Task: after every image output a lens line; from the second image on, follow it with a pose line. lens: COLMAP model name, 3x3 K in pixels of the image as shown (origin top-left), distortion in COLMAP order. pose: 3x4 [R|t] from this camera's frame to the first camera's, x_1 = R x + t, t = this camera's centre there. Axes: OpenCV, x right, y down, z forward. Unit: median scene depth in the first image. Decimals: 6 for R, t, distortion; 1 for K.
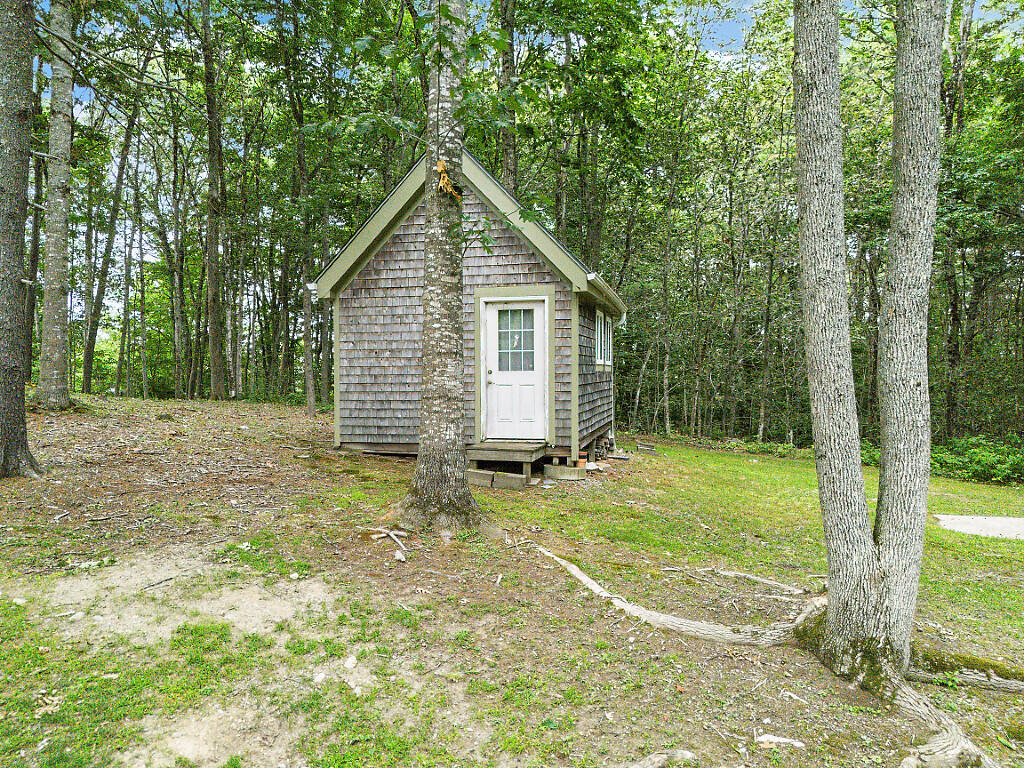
lens RADIAL K [[740.4, 0, 507.1], [0, 740.4, 347.0], [0, 0, 1]] dist [0.035903, -0.012319]
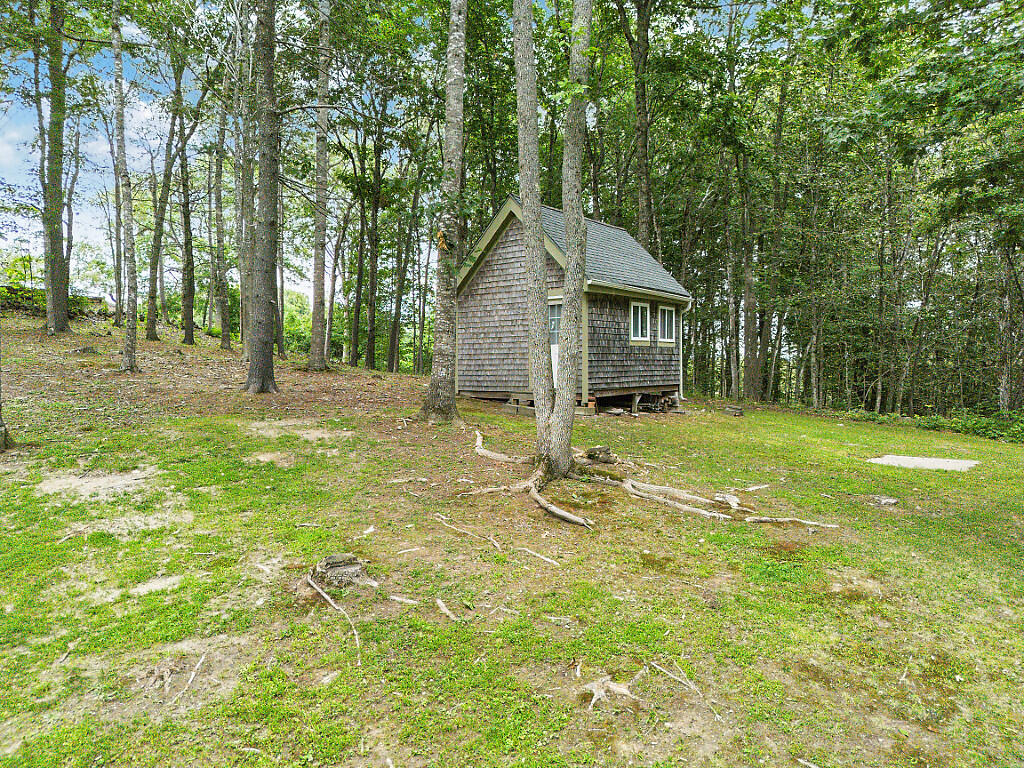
lens RADIAL K [[740.4, 0, 507.1], [0, 740.4, 347.0], [0, 0, 1]] dist [0.035903, -0.012319]
pose [[0.910028, -0.012743, -0.414351, 0.547948], [0.017032, 0.999833, 0.006658, 0.024452], [0.414197, -0.013116, 0.910093, -0.429315]]
